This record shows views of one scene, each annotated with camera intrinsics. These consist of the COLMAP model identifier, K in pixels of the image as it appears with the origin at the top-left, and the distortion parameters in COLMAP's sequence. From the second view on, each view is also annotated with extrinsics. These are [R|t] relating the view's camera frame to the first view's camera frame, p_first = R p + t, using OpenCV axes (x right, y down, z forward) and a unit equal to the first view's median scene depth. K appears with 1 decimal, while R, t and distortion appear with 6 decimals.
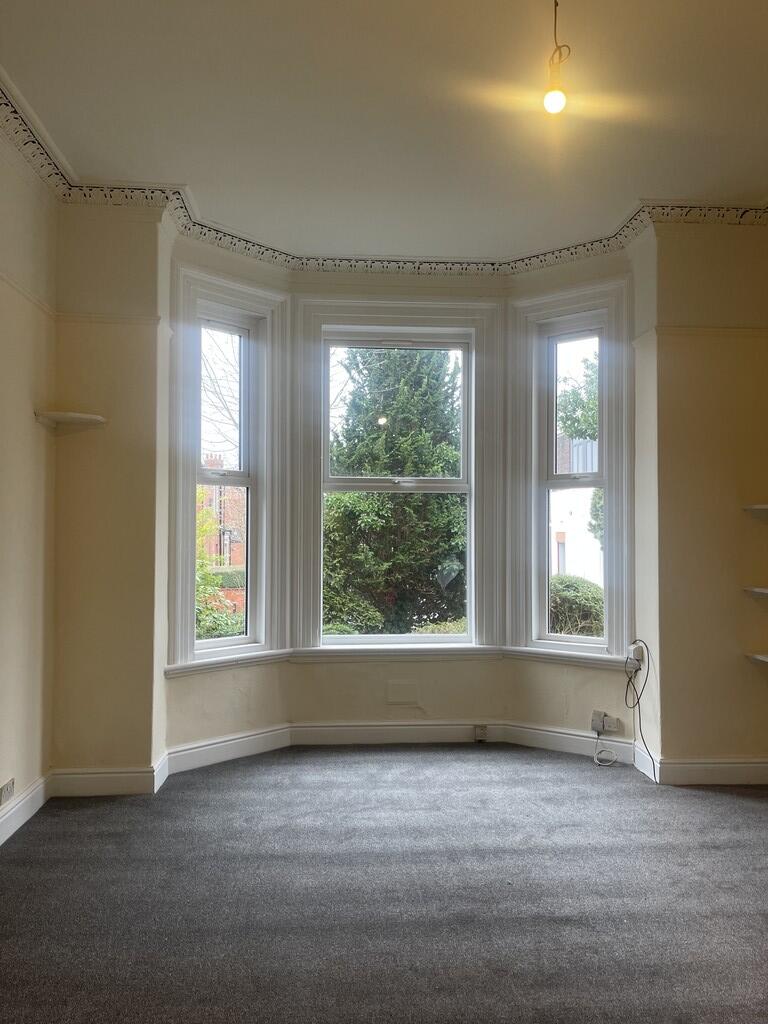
lens RADIAL K [[727.9, 0, 384.0], [0, 727.9, 512.0], [0, 0, 1]] dist [-0.001516, -0.000214]
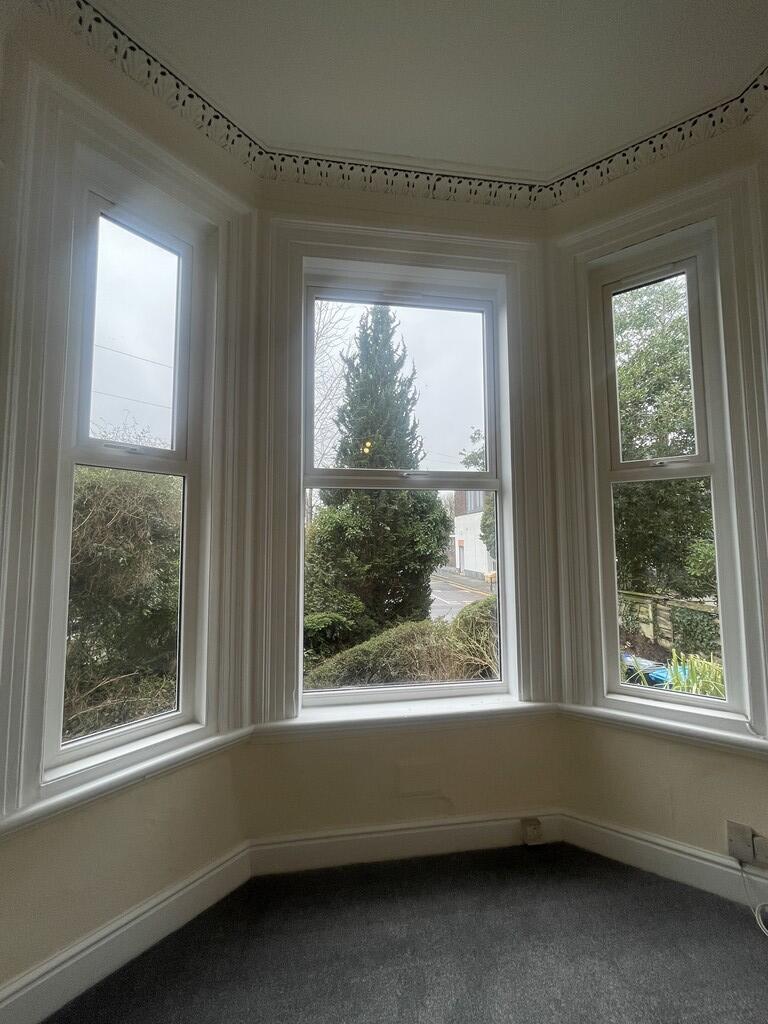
lens RADIAL K [[410.9, 0, 384.0], [0, 410.9, 512.0], [0, 0, 1]] dist [-0.008175, 0.000038]
pose [[0.997988, -0.004614, 0.063235, -0.013449], [0.007280, 0.999091, -0.041994, 0.005750], [-0.062983, 0.042370, 0.997115, 0.259176]]
